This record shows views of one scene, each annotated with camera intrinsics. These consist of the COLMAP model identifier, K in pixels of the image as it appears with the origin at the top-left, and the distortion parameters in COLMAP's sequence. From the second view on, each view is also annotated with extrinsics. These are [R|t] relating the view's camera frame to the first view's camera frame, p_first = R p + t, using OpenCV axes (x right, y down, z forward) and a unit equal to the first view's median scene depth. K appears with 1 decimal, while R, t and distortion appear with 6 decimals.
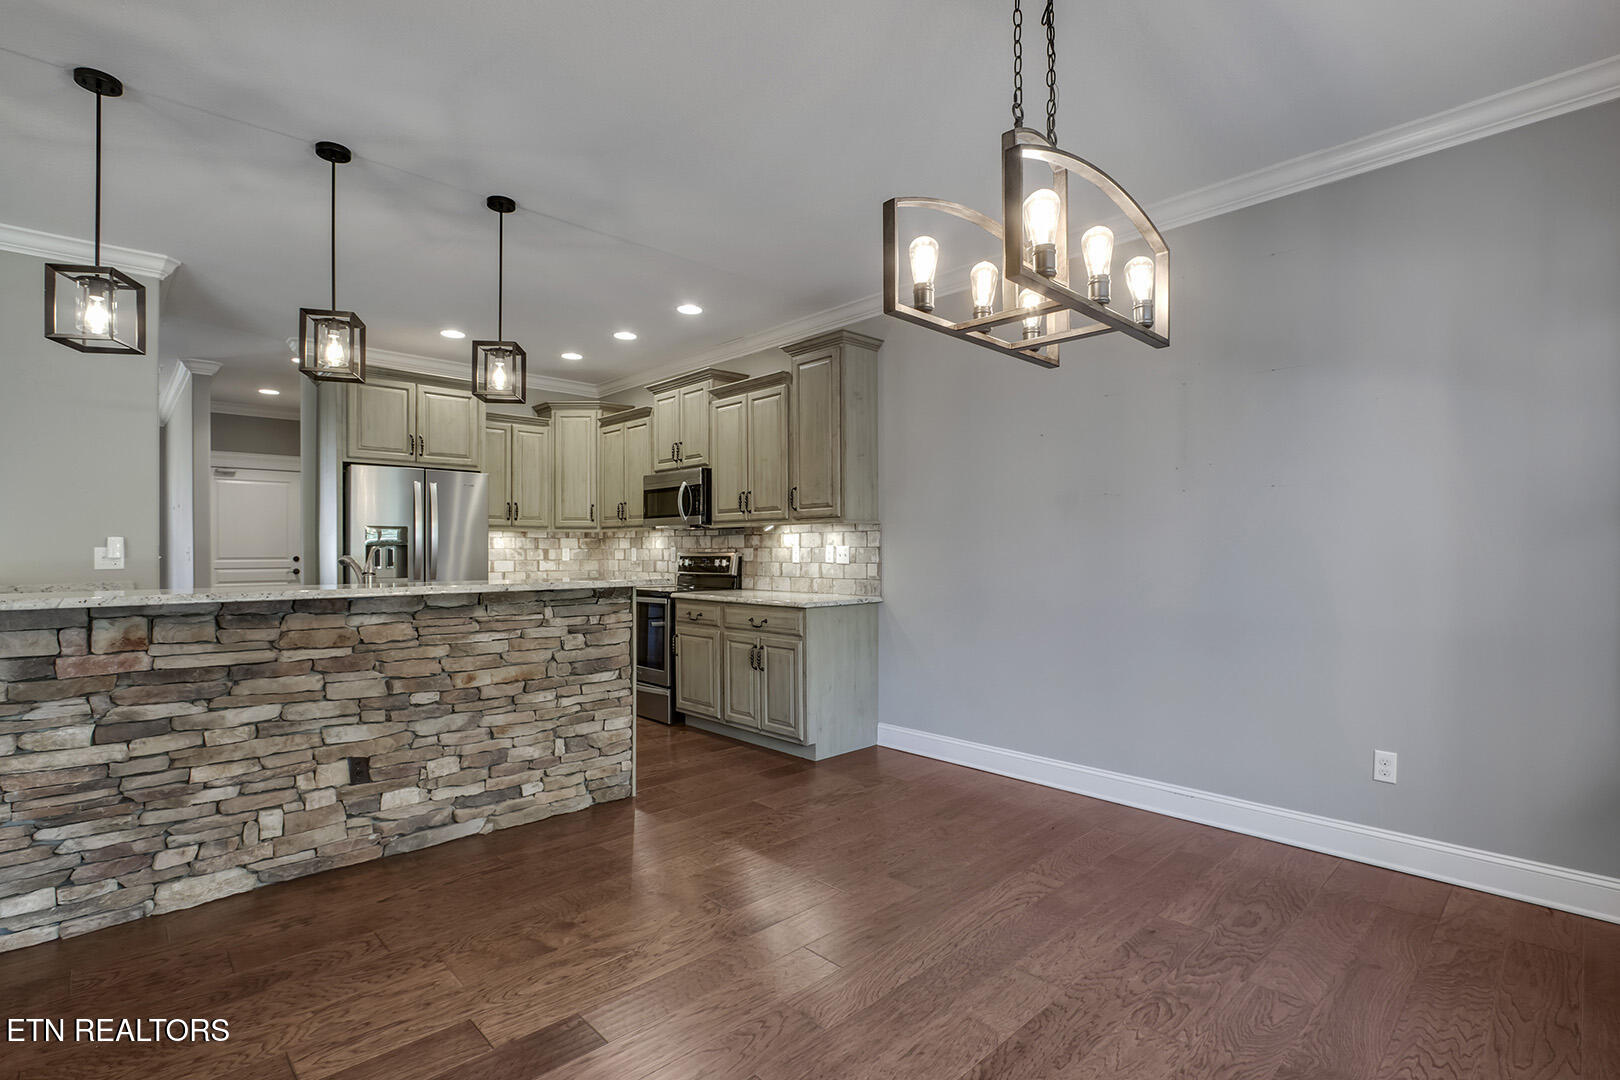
lens RADIAL K [[757.4, 0, 811.4], [0, 757.4, 552.2], [0, 0, 1]] dist [-0.027612, 0.006056]
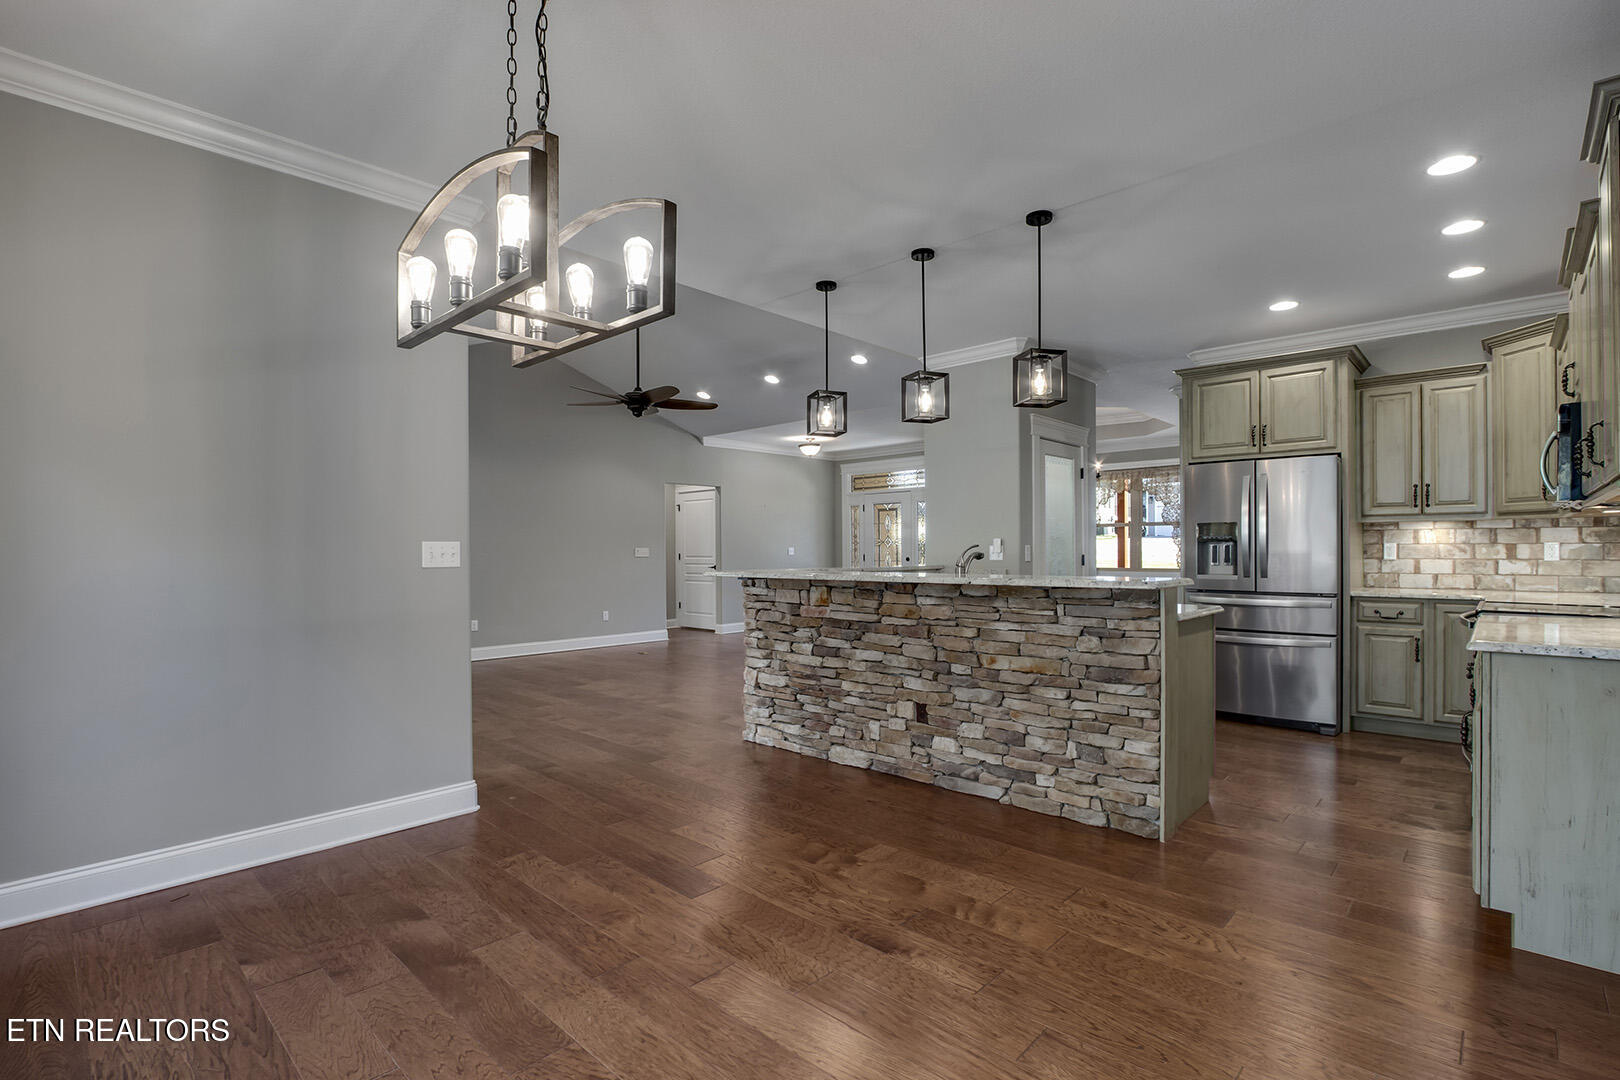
lens RADIAL K [[757.4, 0, 811.4], [0, 757.4, 552.2], [0, 0, 1]] dist [-0.027612, 0.006056]
pose [[0.058058, 0.003630, -0.998307, 0.512194], [0.002020, 0.999991, 0.003754, -0.000327], [0.998311, -0.002234, 0.058050, 0.509742]]
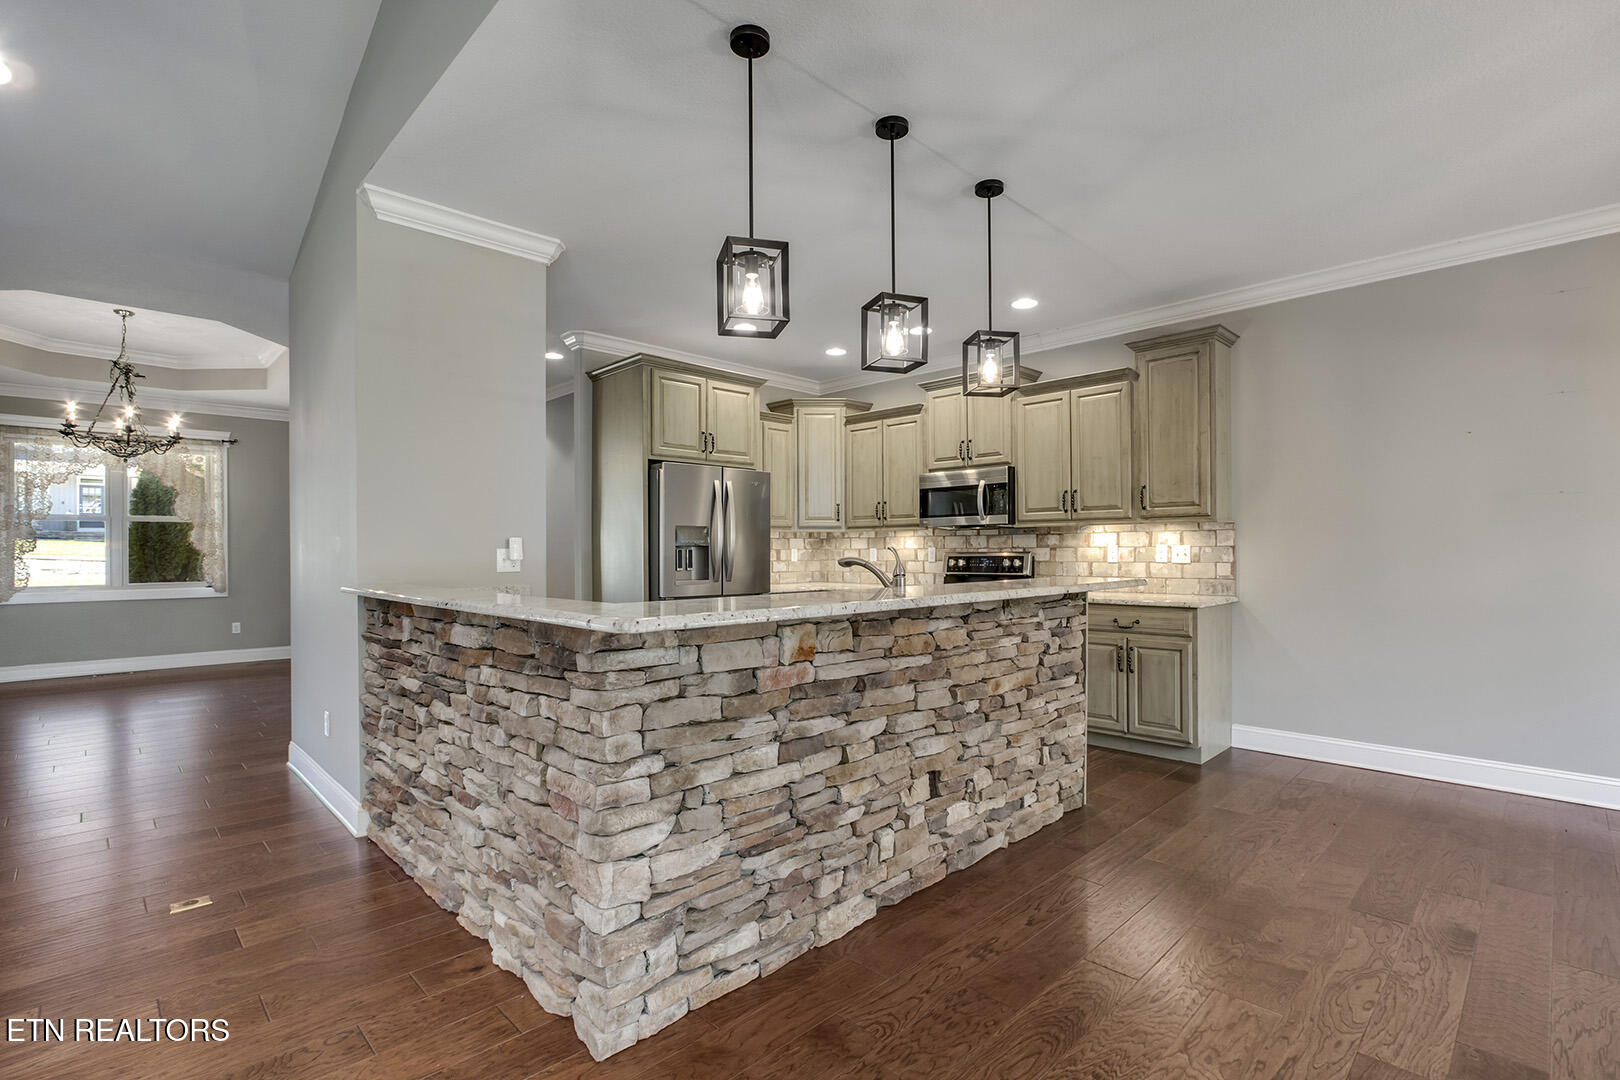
lens RADIAL K [[750.4, 0, 812.1], [0, 750.4, 553.0], [0, 0, 1]] dist [-0.025678, 0.006218]
pose [[0.999899, -0.003790, 0.013728, -0.538409], [0.003775, 0.999992, 0.001121, -0.001051], [-0.013732, -0.001069, 0.999905, 0.043112]]
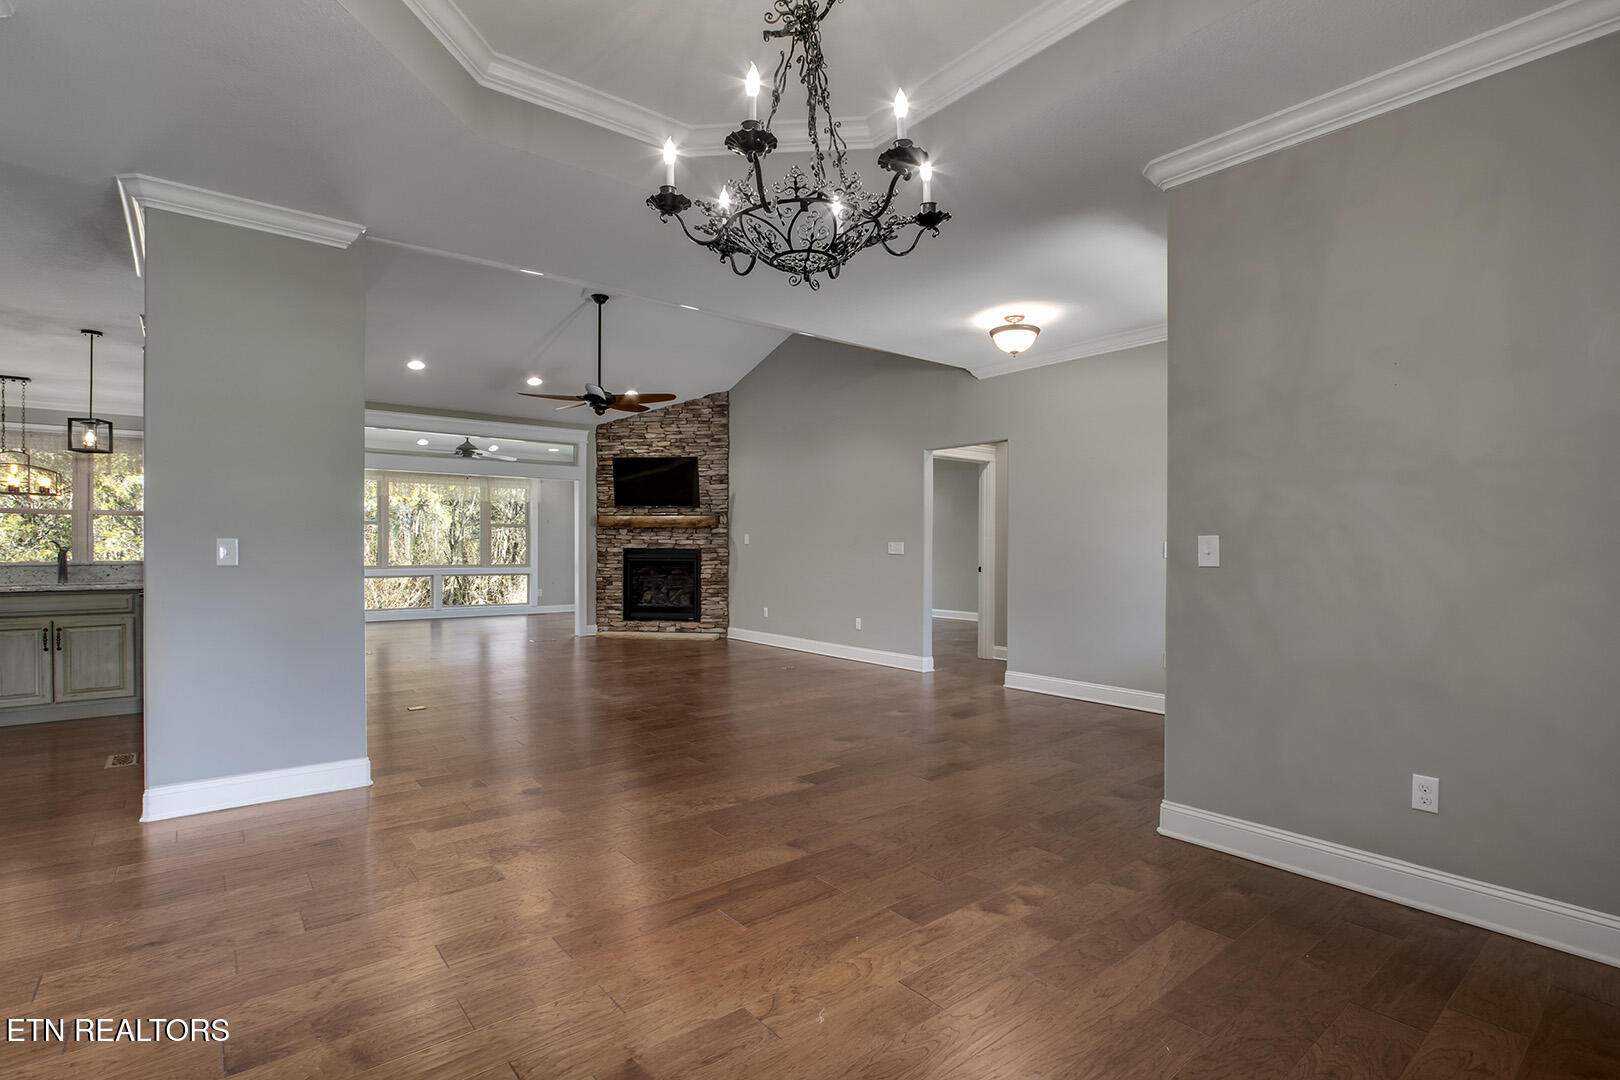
lens RADIAL K [[765.6, 0, 807.6], [0, 765.6, 551.4], [0, 0, 1]] dist [-0.026442, 0.005746]
pose [[-0.996249, -0.002828, 0.086492, -1.866284], [-0.001758, 0.999921, 0.012446, -0.006280], [-0.086520, 0.012247, -0.996175, 1.958085]]
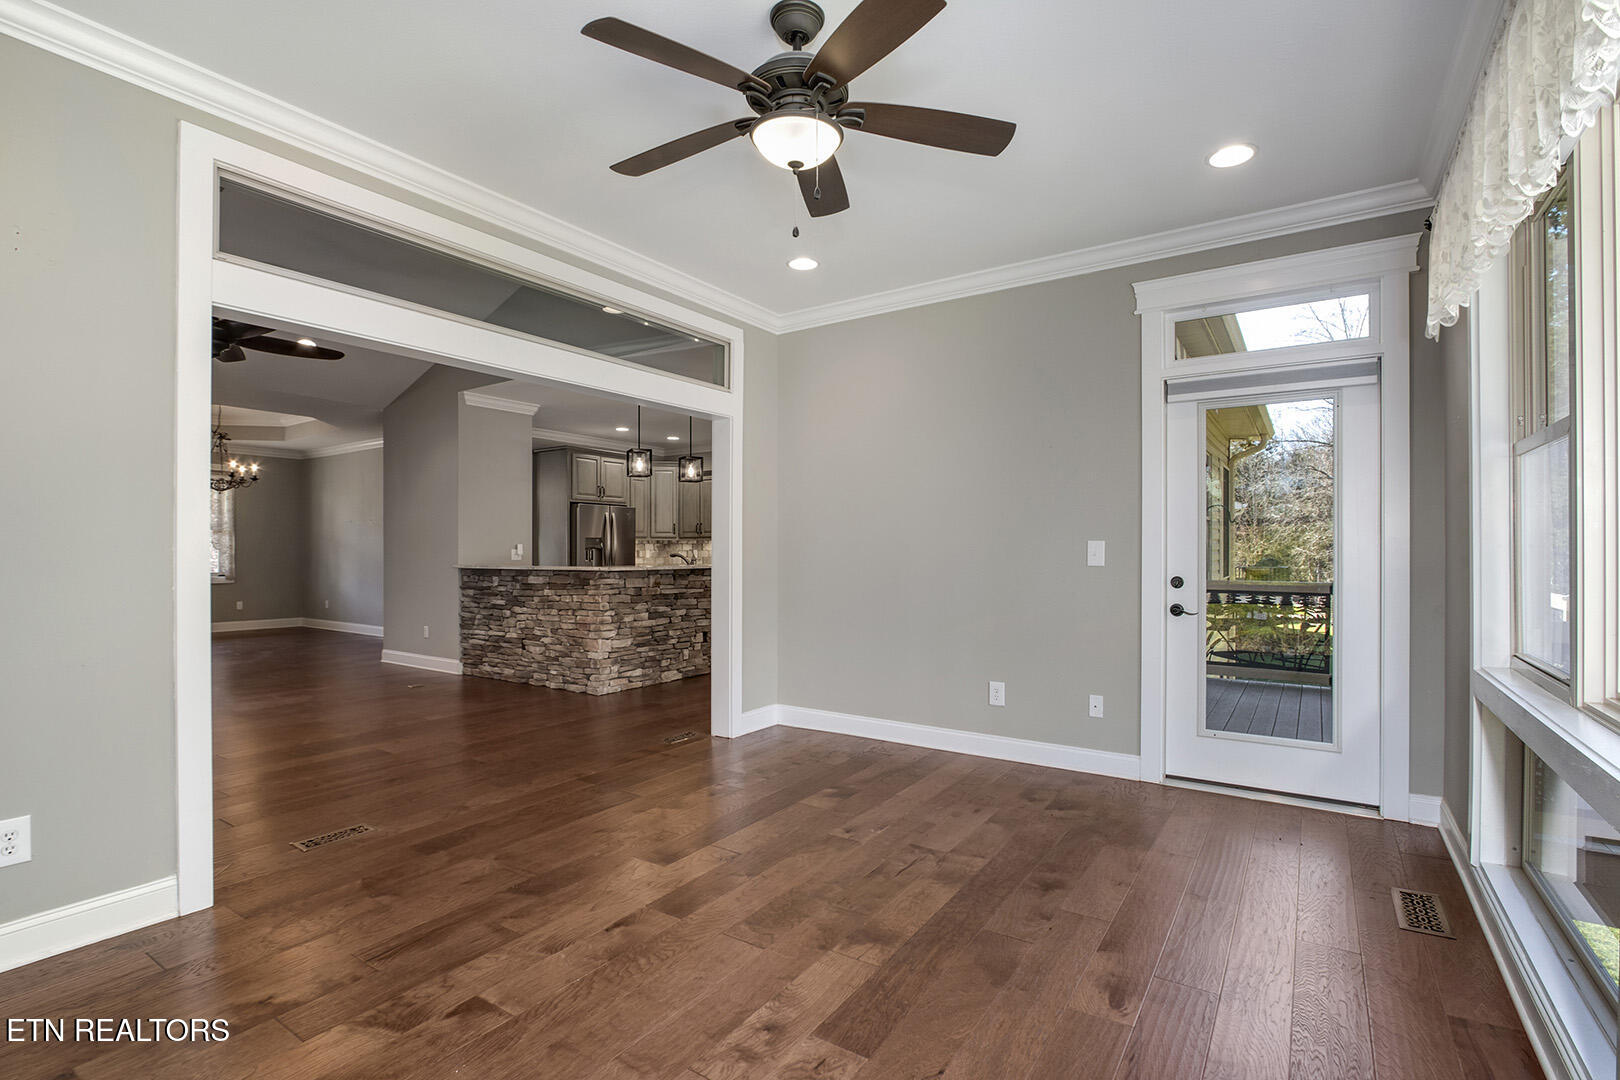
lens RADIAL K [[757.4, 0, 811.4], [0, 757.4, 552.2], [0, 0, 1]] dist [-0.027612, 0.006056]
pose [[0.977156, -0.000664, 0.212522, -0.558482], [0.001181, 0.999997, -0.002307, 0.006024], [-0.212519, 0.002506, 0.977154, -1.117761]]
